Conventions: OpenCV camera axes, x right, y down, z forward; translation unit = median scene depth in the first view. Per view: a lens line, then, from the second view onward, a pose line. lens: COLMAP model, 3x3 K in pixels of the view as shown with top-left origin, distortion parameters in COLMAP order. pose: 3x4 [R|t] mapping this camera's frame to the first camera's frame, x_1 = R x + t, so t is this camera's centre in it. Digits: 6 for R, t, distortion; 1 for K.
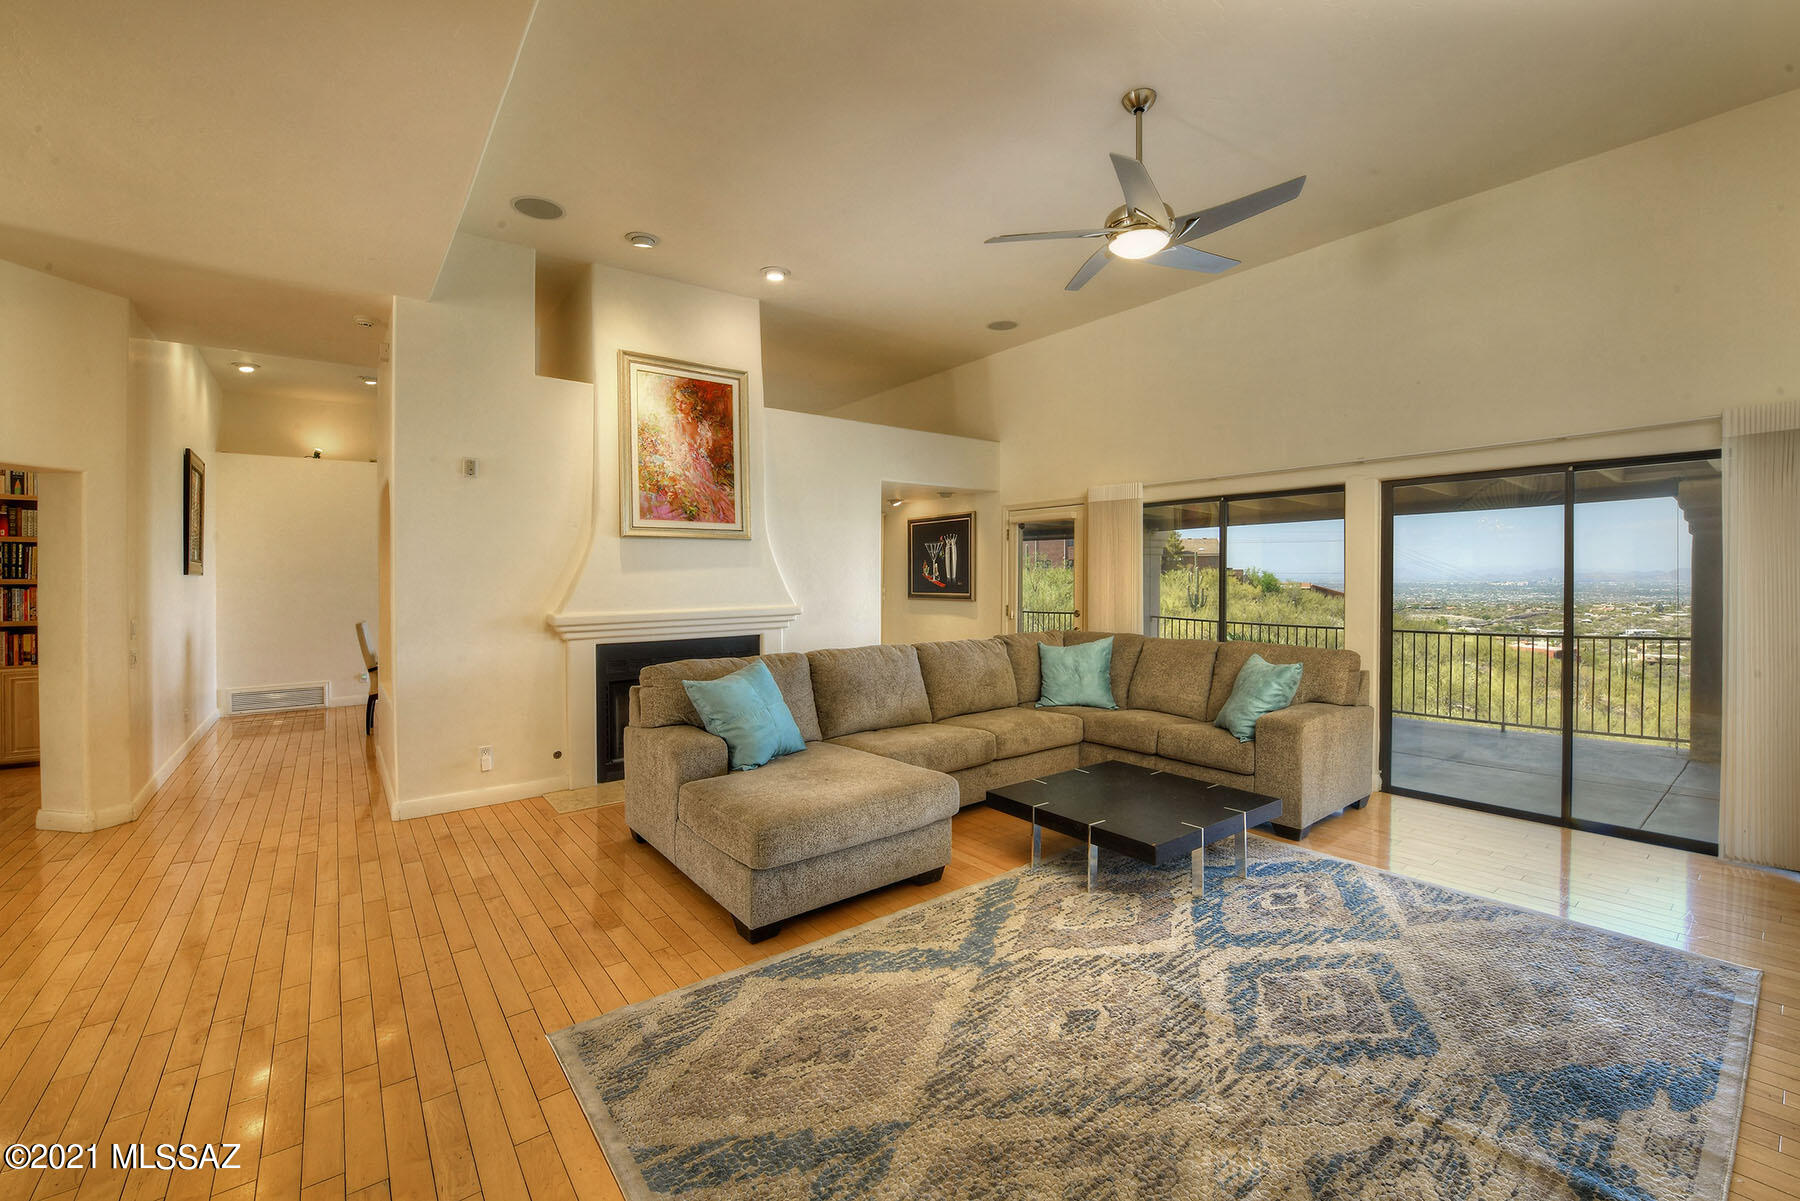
lens RADIAL K [[756.7, 0, 921.2], [0, 756.7, 584.4], [0, 0, 1]] dist [-0.011933, -0.002276]
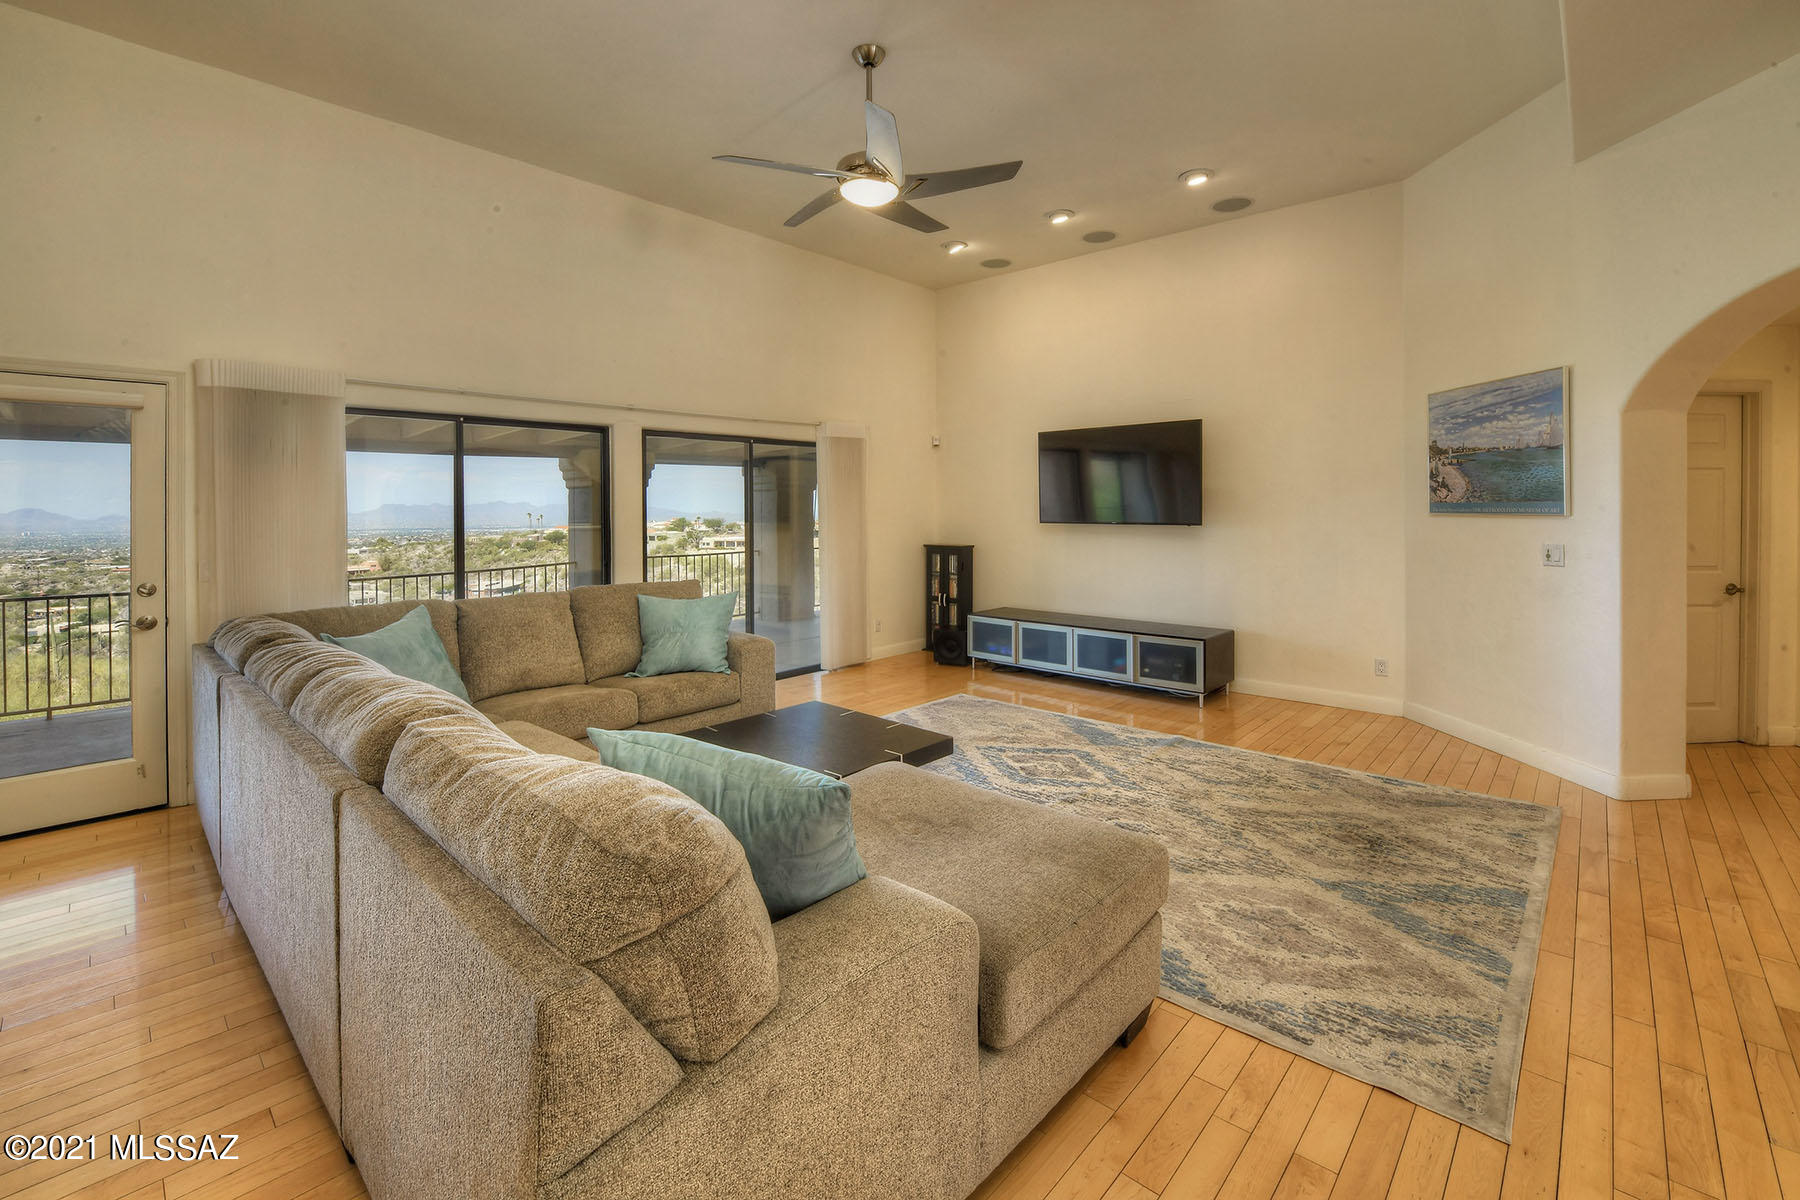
lens RADIAL K [[756.7, 0, 884.9], [0, 756.7, 515.8], [0, 0, 1]] dist [-0.011933, -0.002276]
pose [[-0.144196, 0.003114, 0.989544, -0.504935], [0.024515, 0.999699, 0.000427, -0.000179], [-0.989245, 0.024321, -0.144229, 0.760920]]
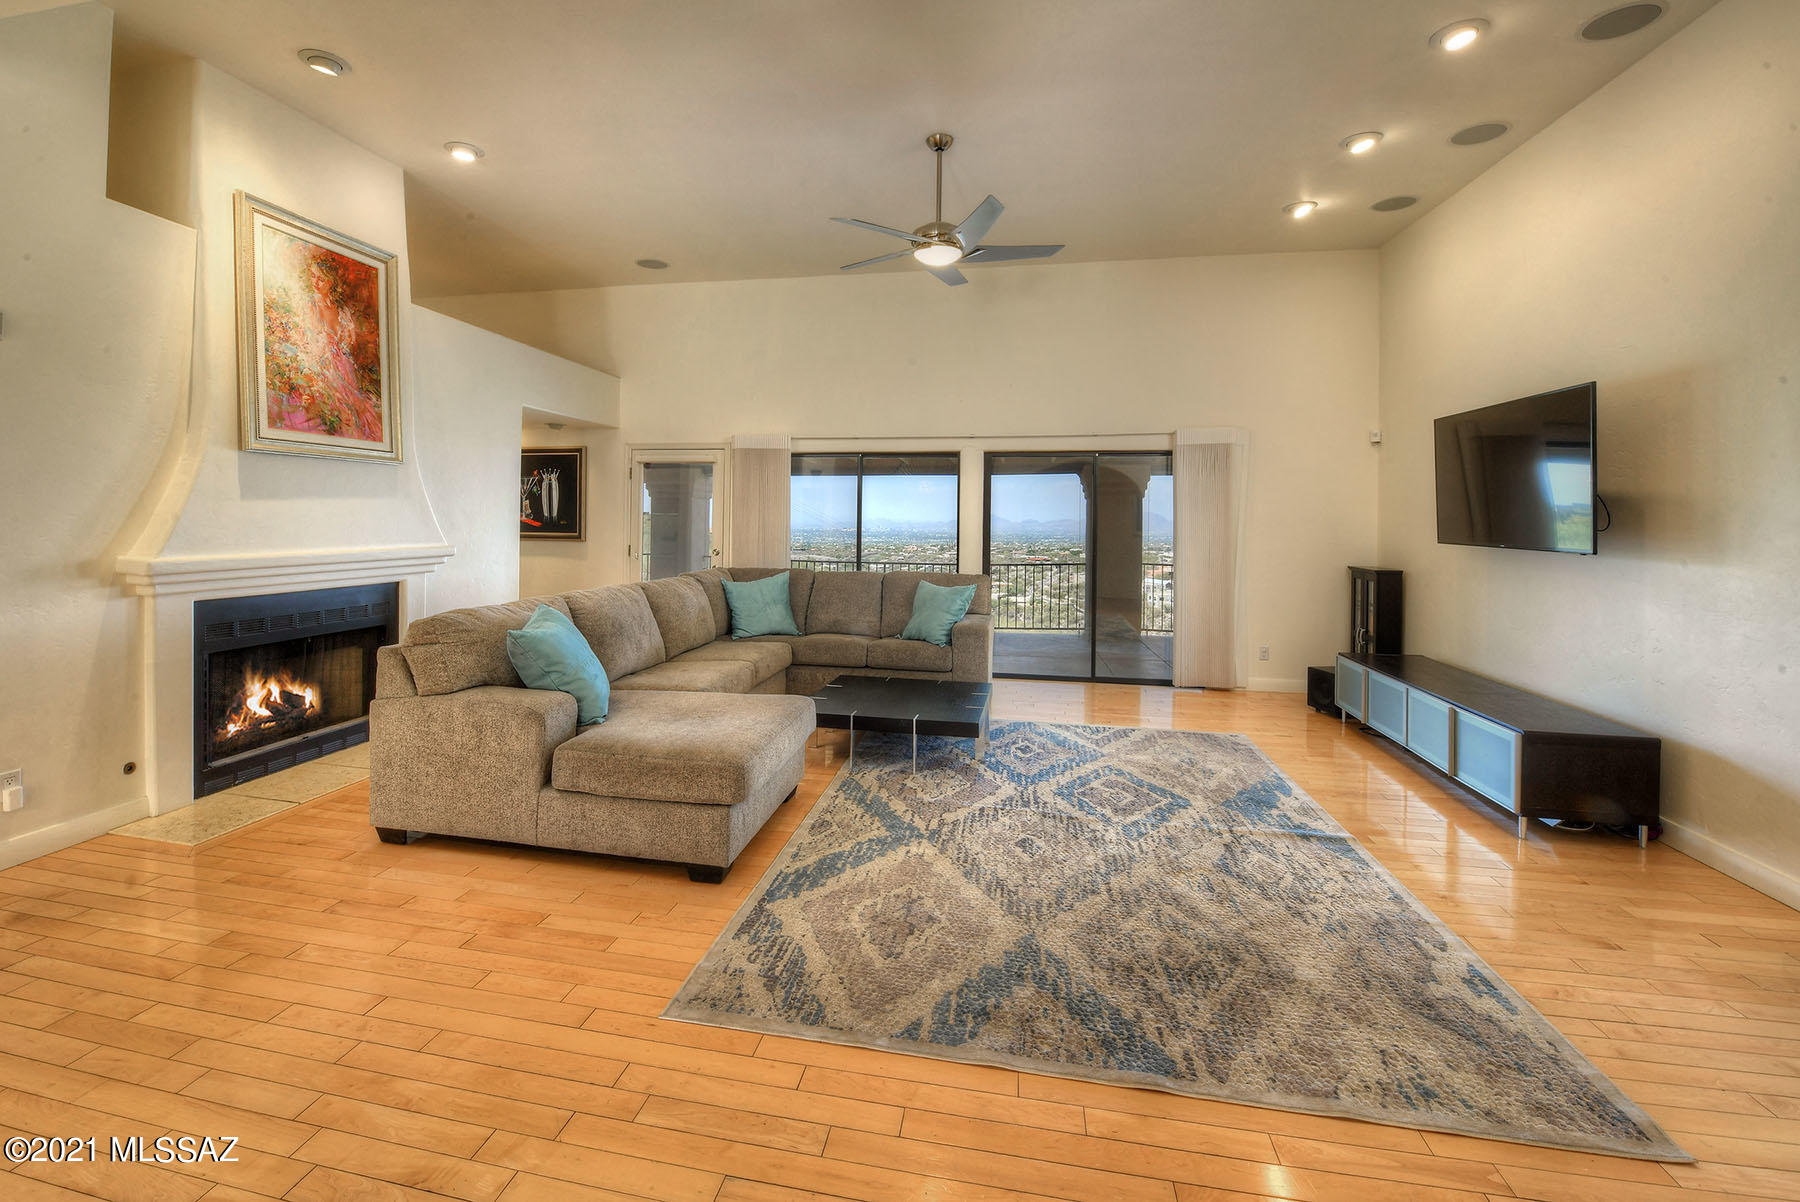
lens RADIAL K [[756.7, 0, 869.8], [0, 756.7, 521.3], [0, 0, 1]] dist [-0.011933, -0.002276]
pose [[0.766700, 0.015509, 0.641818, -0.408575], [-0.009581, 0.999873, -0.012715, 0.009240], [-0.641934, 0.003599, 0.766752, 0.068756]]
